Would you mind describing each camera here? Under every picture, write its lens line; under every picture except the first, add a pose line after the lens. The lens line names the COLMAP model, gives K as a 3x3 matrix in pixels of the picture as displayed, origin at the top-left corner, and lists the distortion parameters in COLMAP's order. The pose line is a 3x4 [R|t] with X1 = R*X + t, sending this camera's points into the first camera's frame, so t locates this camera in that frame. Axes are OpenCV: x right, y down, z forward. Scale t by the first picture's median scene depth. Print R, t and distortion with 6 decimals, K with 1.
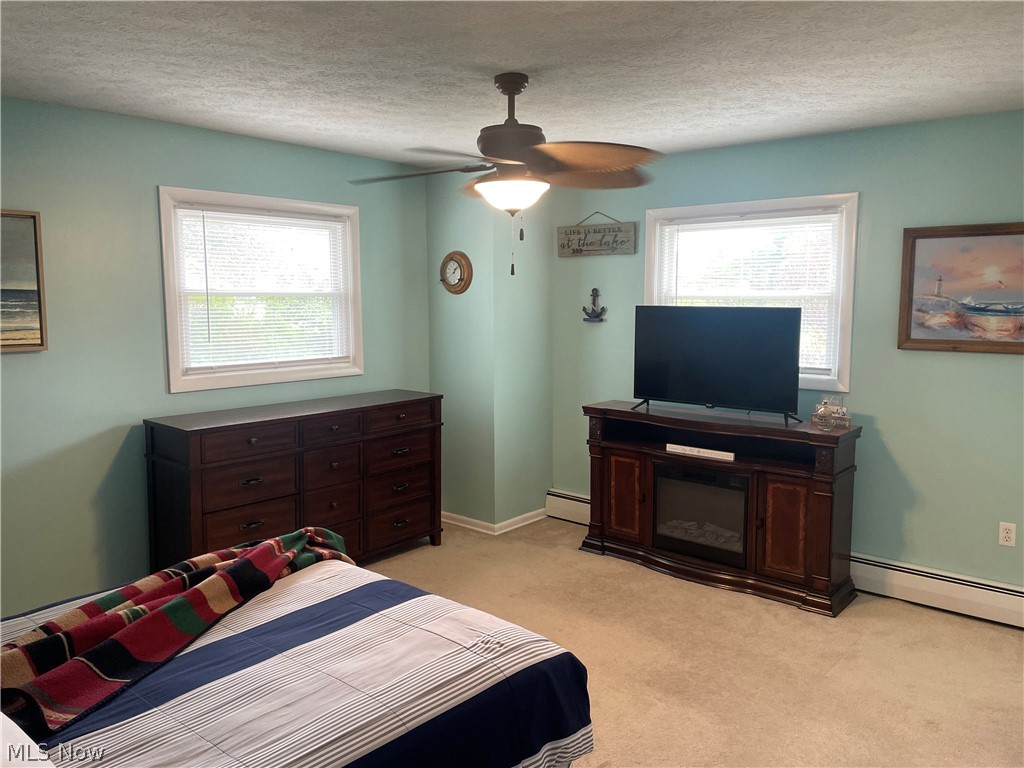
lens RADIAL K [[775.0, 0, 504.7], [0, 775.0, 378.7], [0, 0, 1]] dist [0.047972, -0.019992]
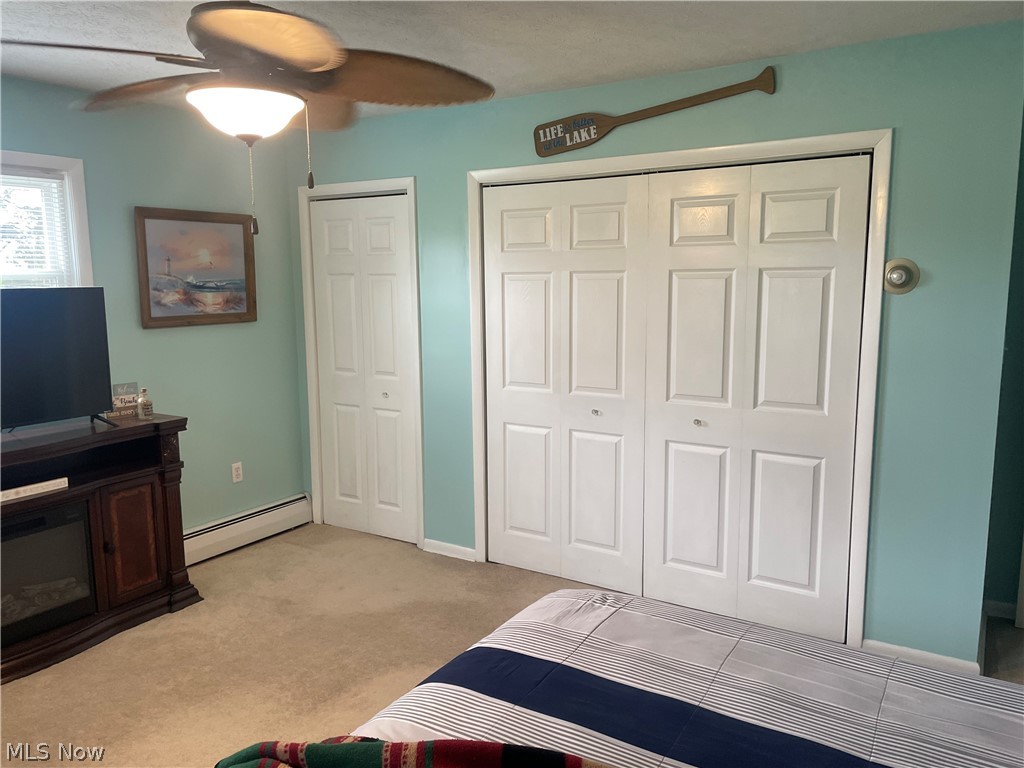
lens RADIAL K [[775.0, 0, 502.9], [0, 775.0, 385.9], [0, 0, 1]] dist [0.047972, -0.019992]
pose [[-0.132665, -0.135752, 0.981820, -0.562379], [0.124417, 0.980460, 0.152375, -0.063322], [-0.983321, 0.142370, -0.113183, 0.697587]]
